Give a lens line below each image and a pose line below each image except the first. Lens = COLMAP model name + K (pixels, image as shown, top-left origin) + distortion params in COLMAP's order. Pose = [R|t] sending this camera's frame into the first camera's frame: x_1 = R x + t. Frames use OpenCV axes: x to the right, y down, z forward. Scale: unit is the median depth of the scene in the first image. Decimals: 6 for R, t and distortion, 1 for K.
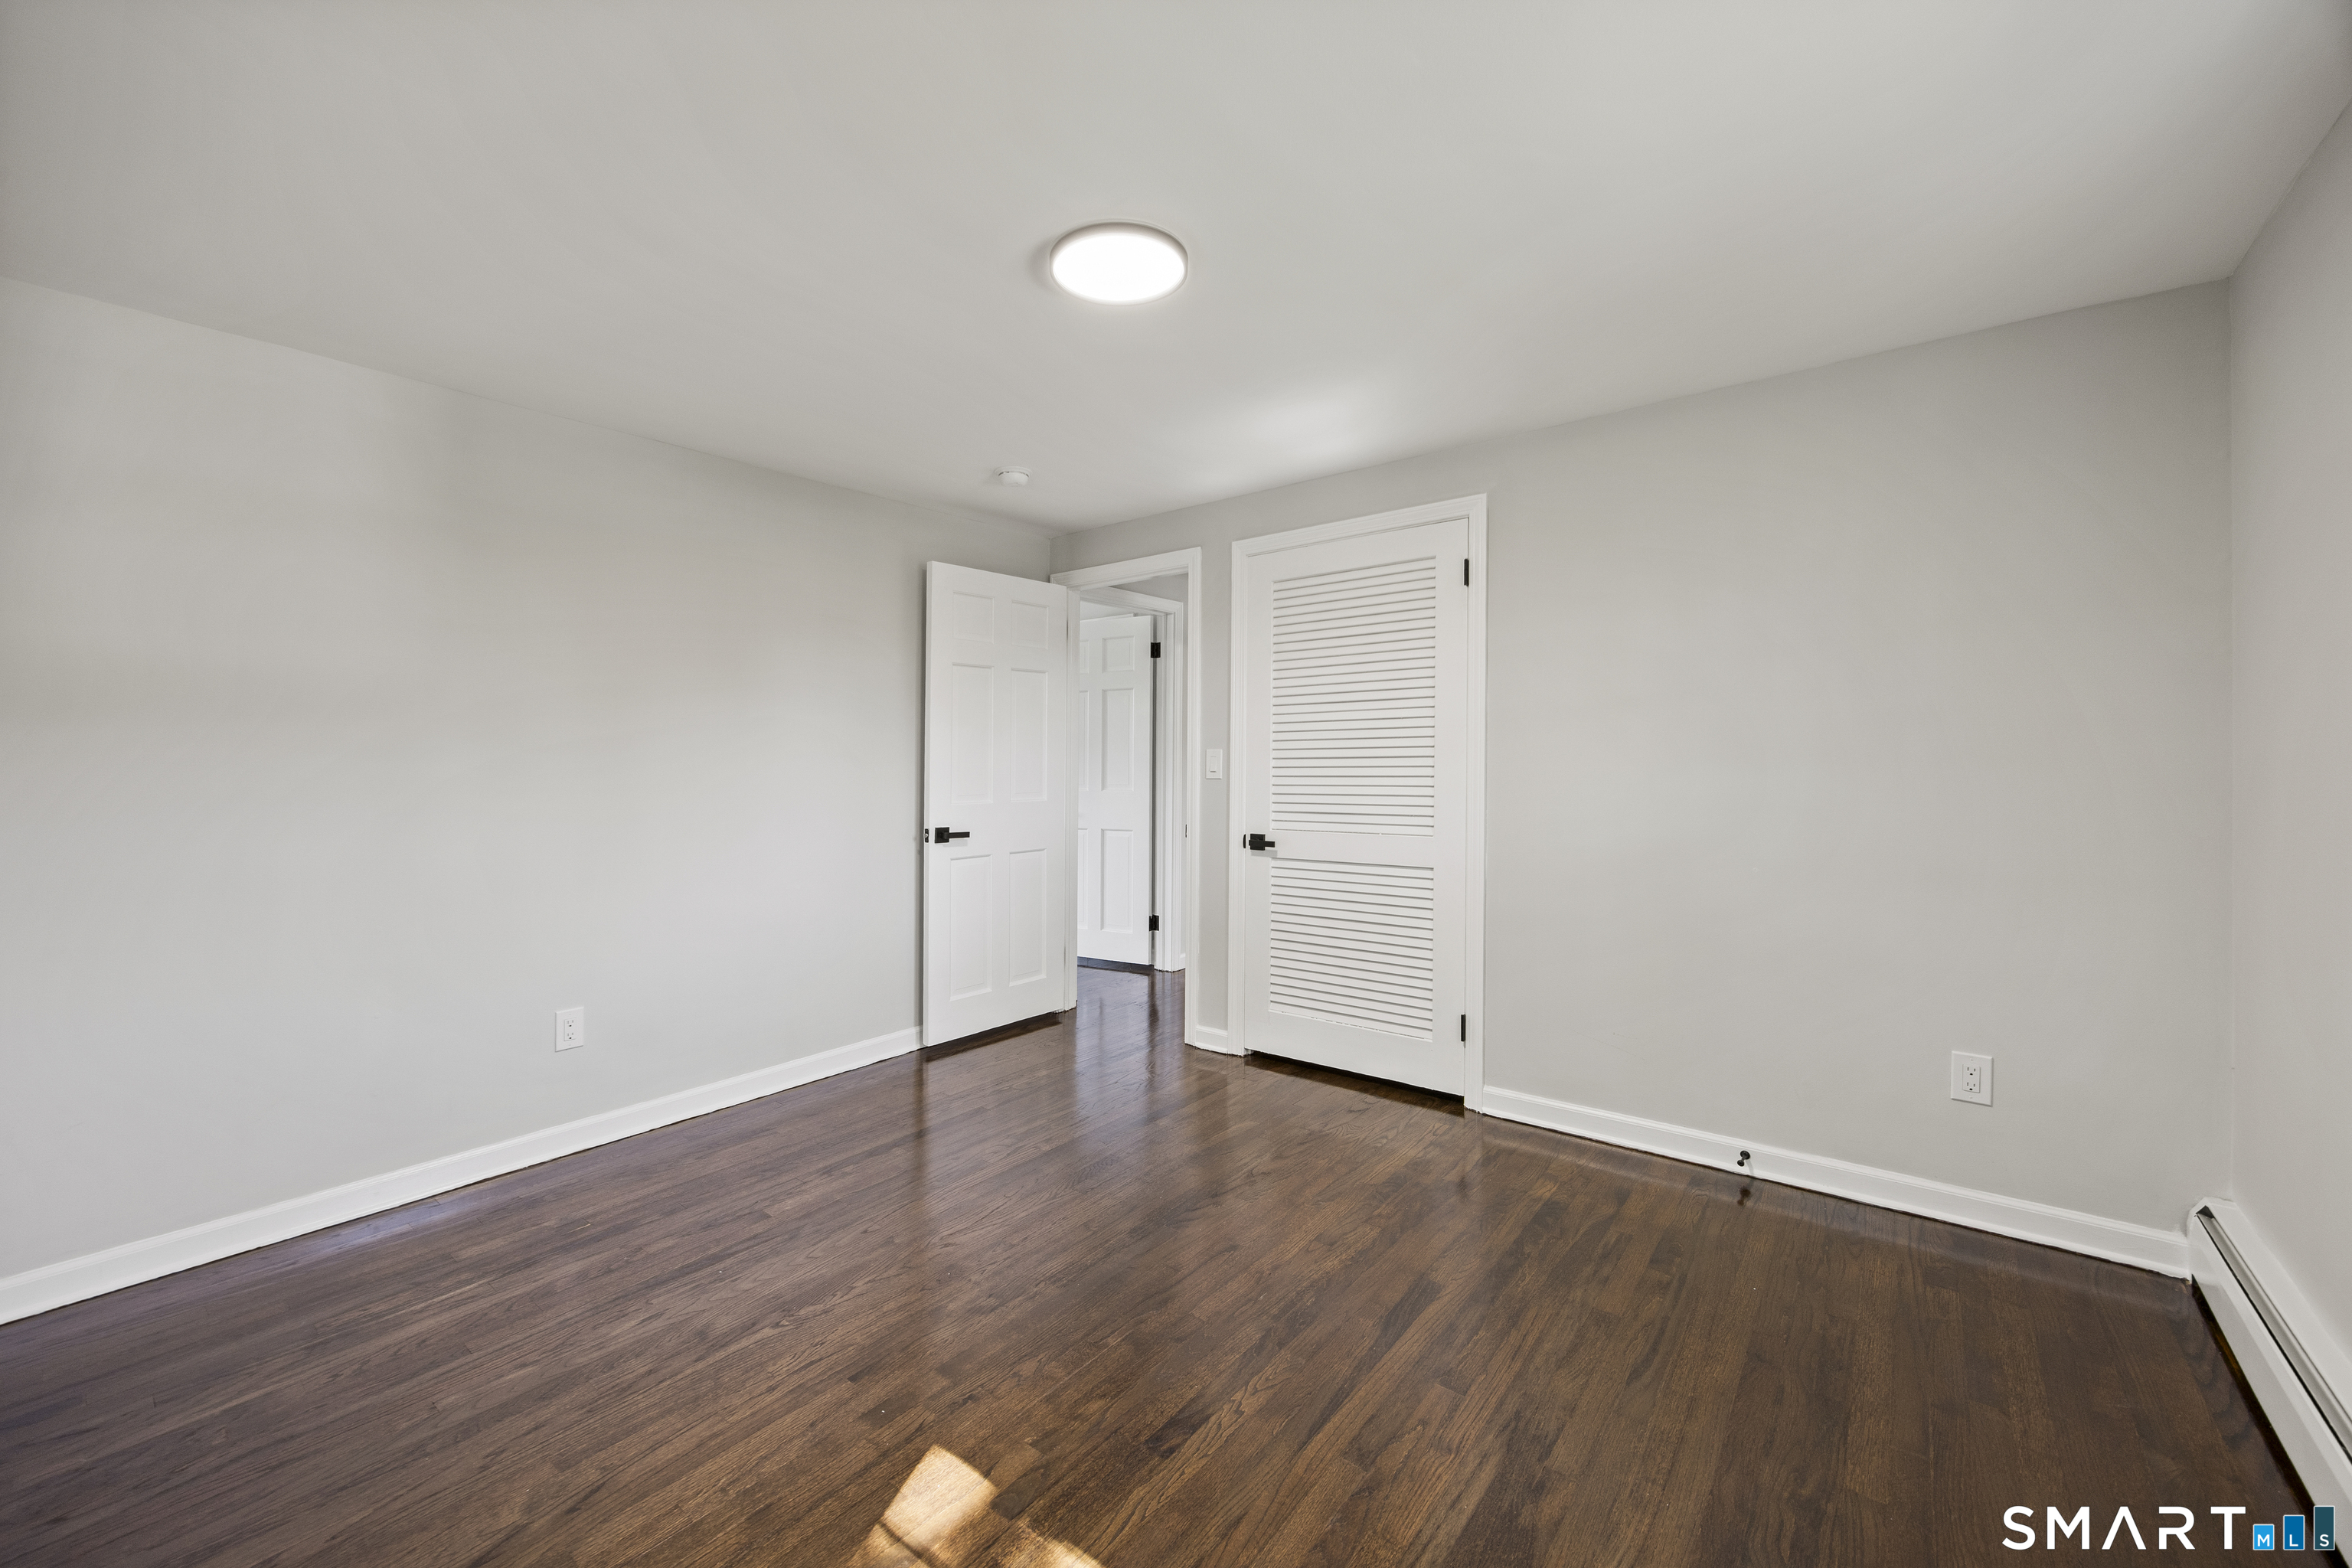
lens RADIAL K [[928.7, 0, 1177.3], [0, 928.7, 760.6], [0, 0, 1]] dist [0.001540, -0.000046]
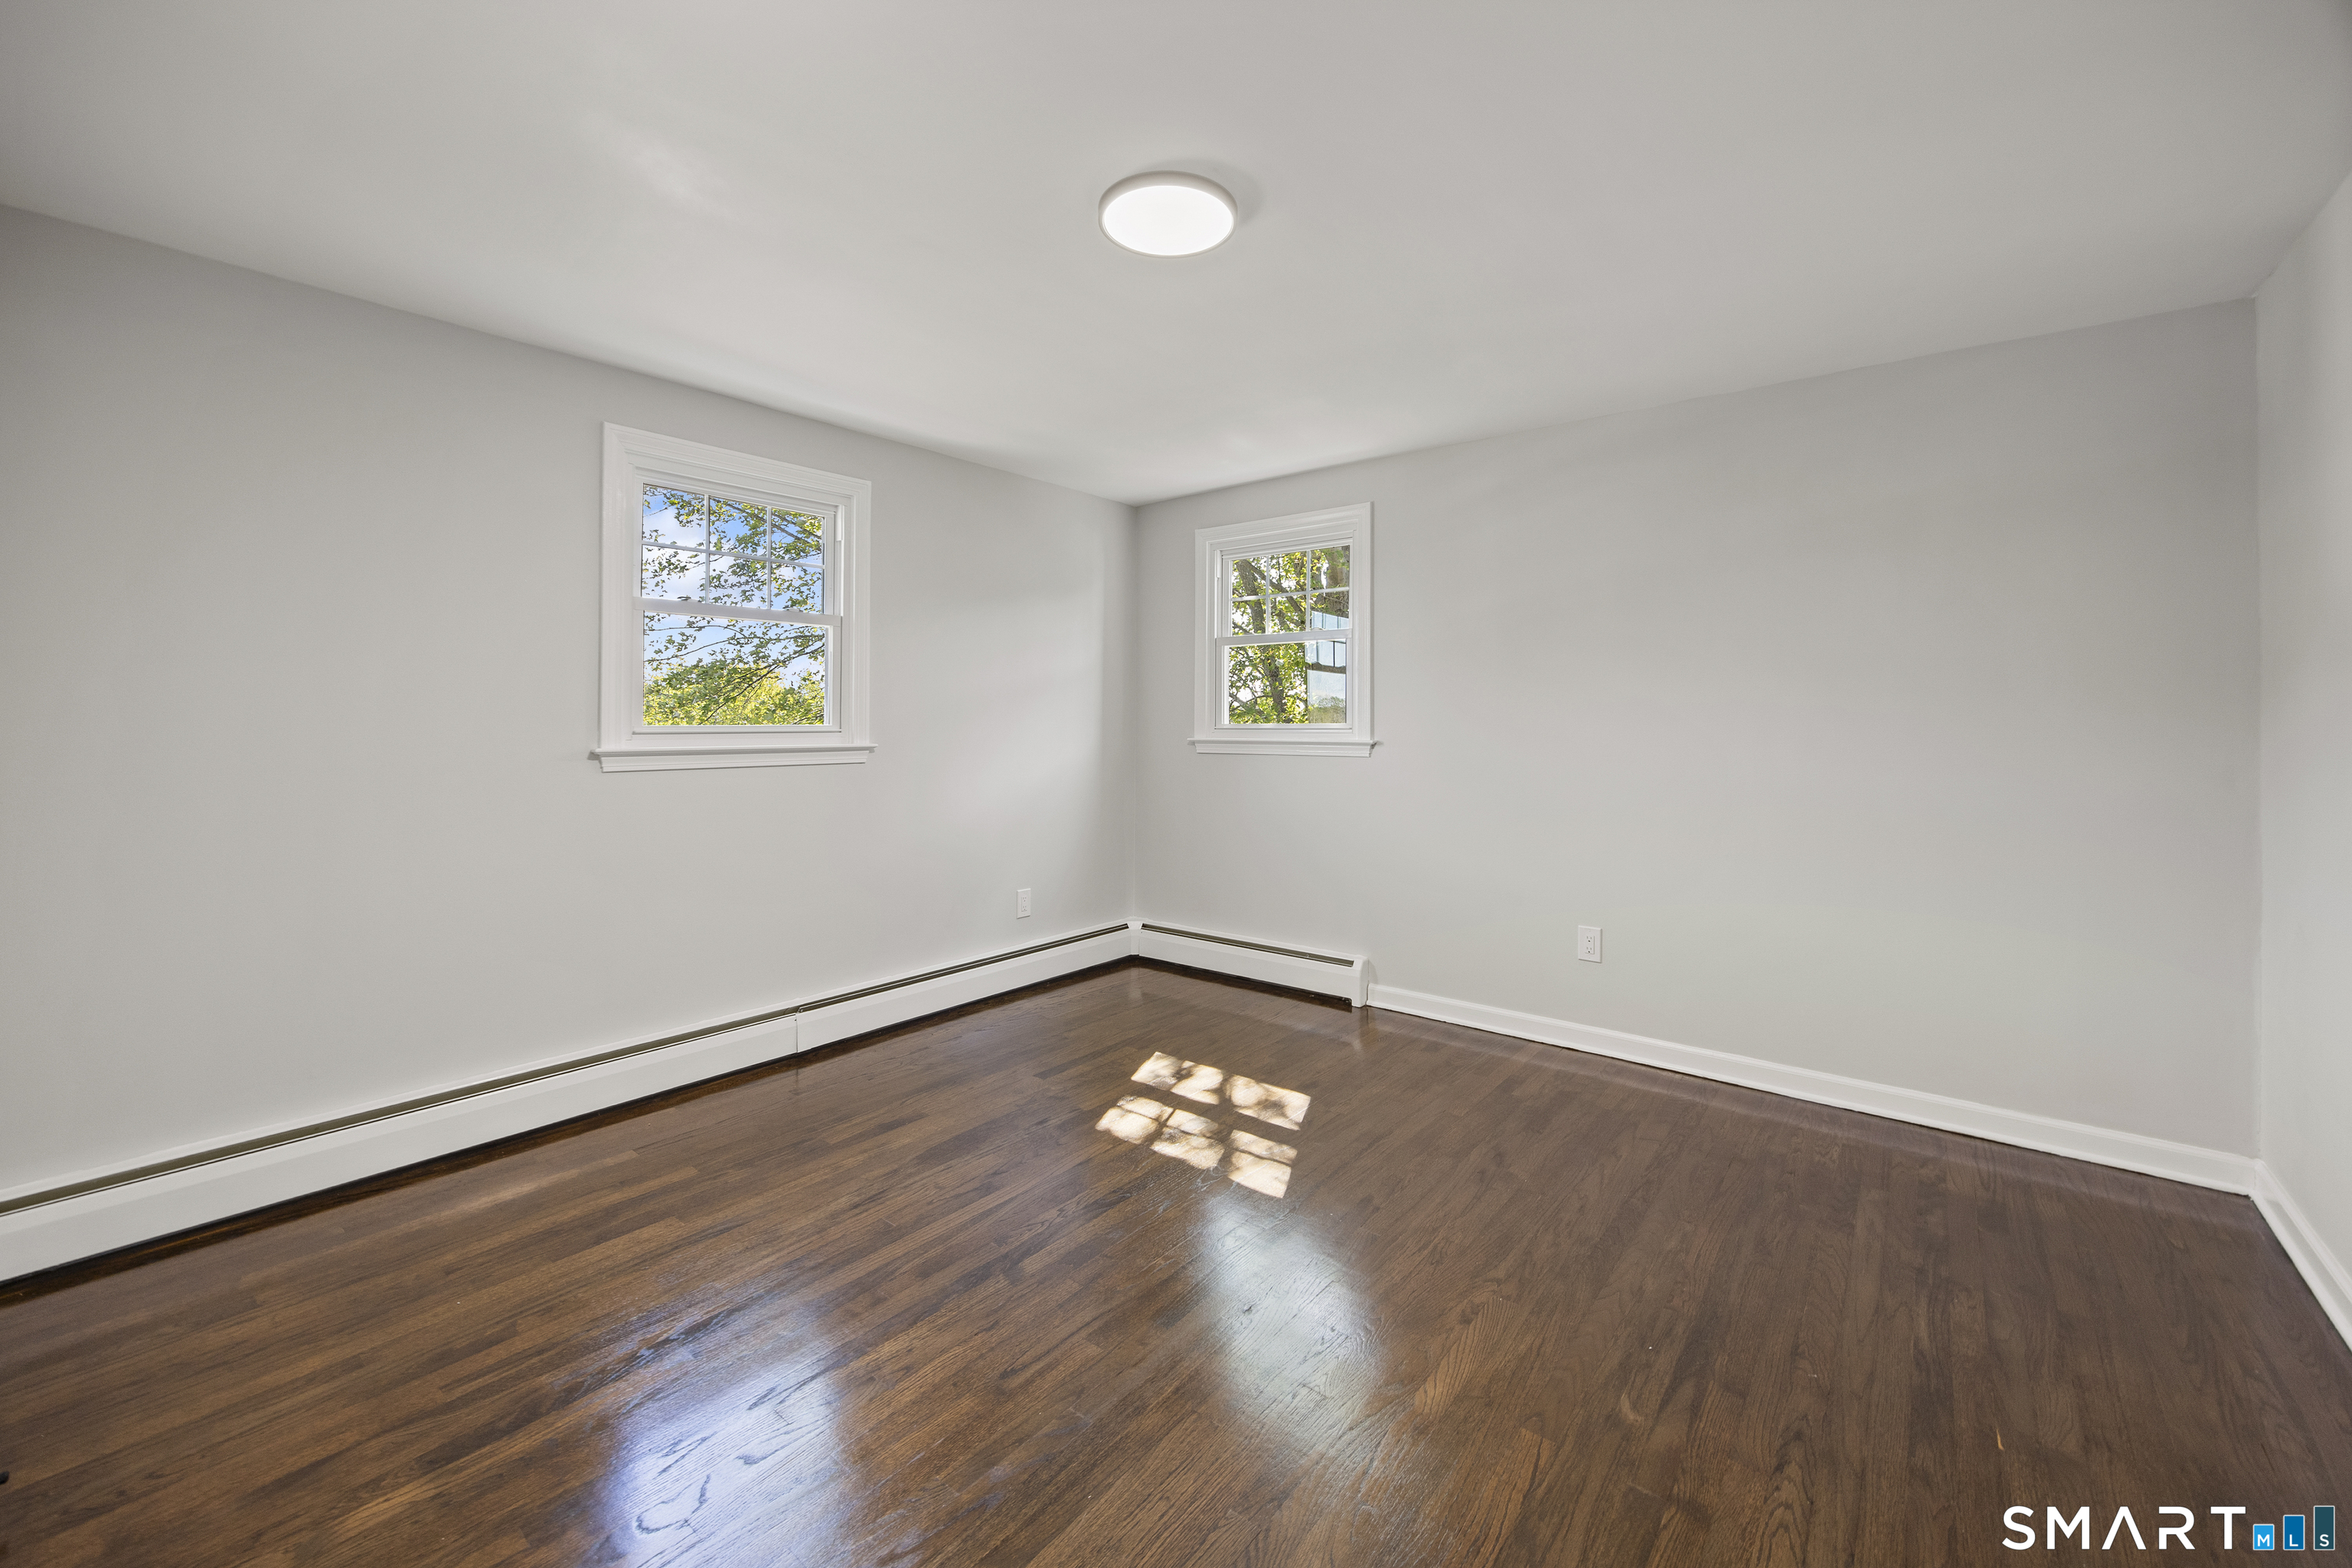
lens RADIAL K [[934.6, 0, 1176.3], [0, 934.6, 734.8], [0, 0, 1]] dist [0.003151, 0.000219]
pose [[-0.999913, 0.004625, 0.012353, -0.070909], [0.004801, 0.999886, 0.014295, 0.001584], [-0.012285, 0.014353, -0.999822, 1.403689]]
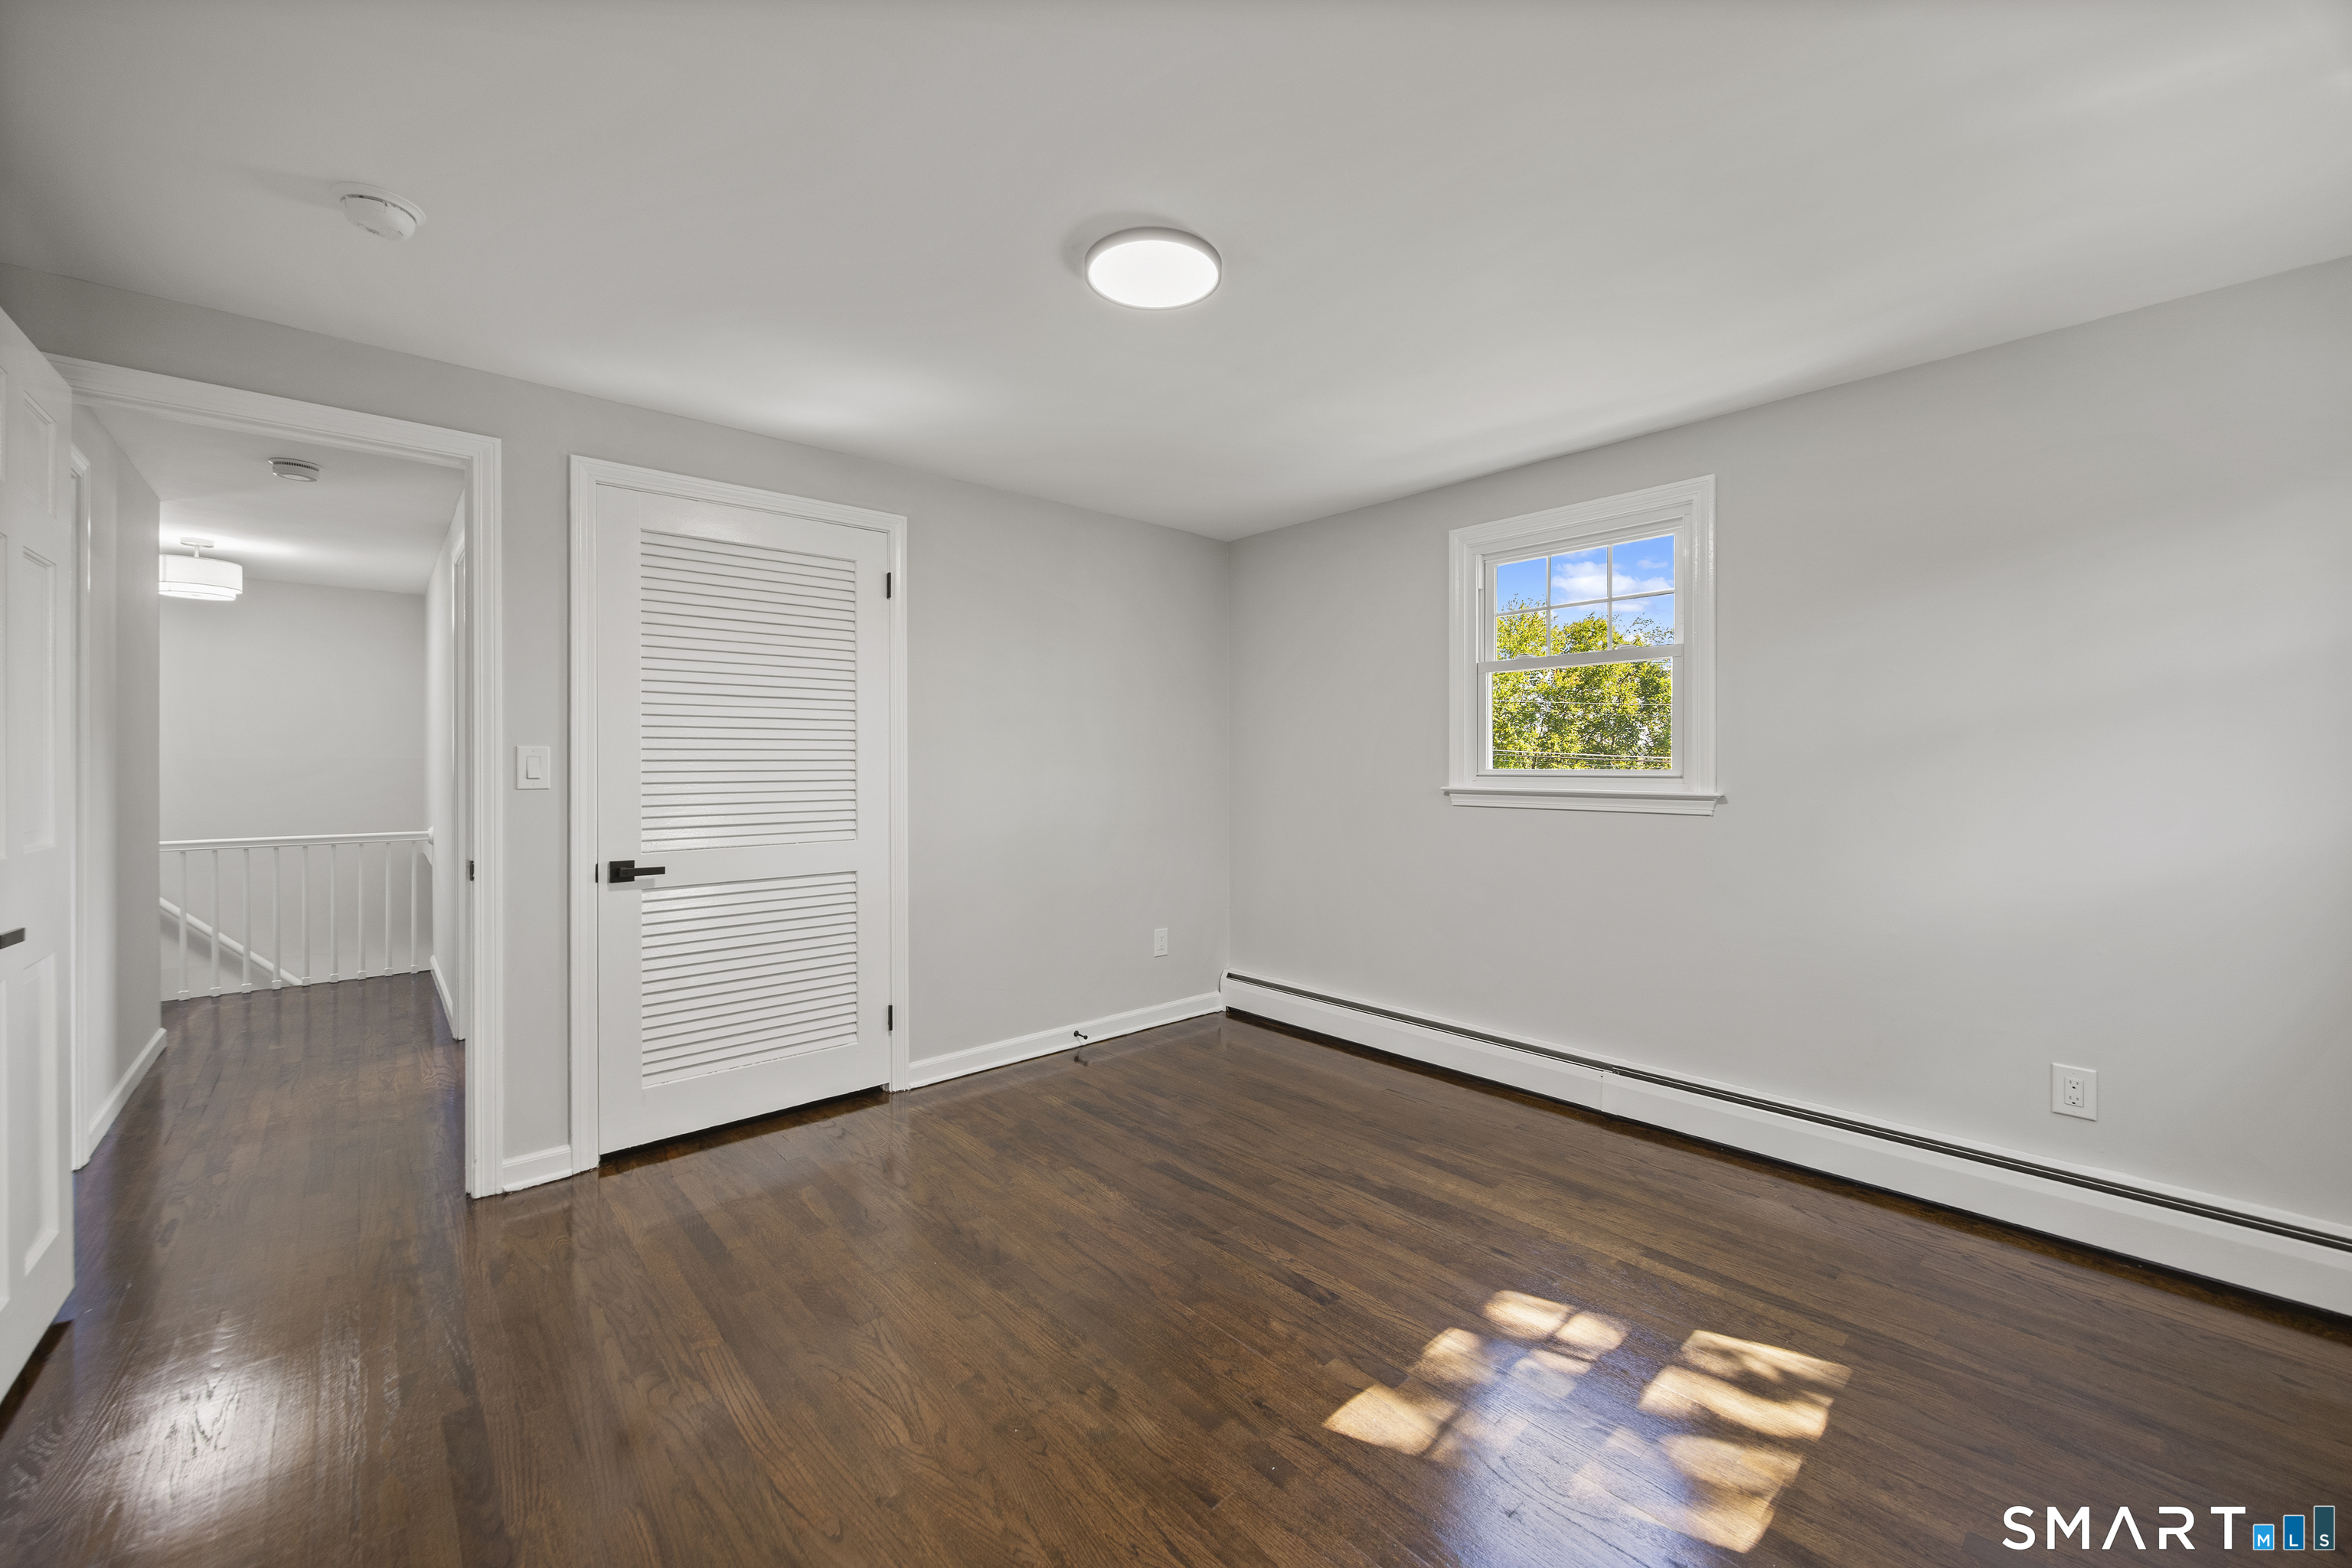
lens RADIAL K [[911.6, 0, 1167.5], [0, 911.6, 776.7], [0, 0, 1]] dist [-0.000635, 0.000059]
pose [[0.167216, -0.005019, 0.985908, -0.738656], [-0.002329, 0.999982, 0.005485, 0.008245], [-0.985918, -0.003213, 0.167201, 0.579552]]
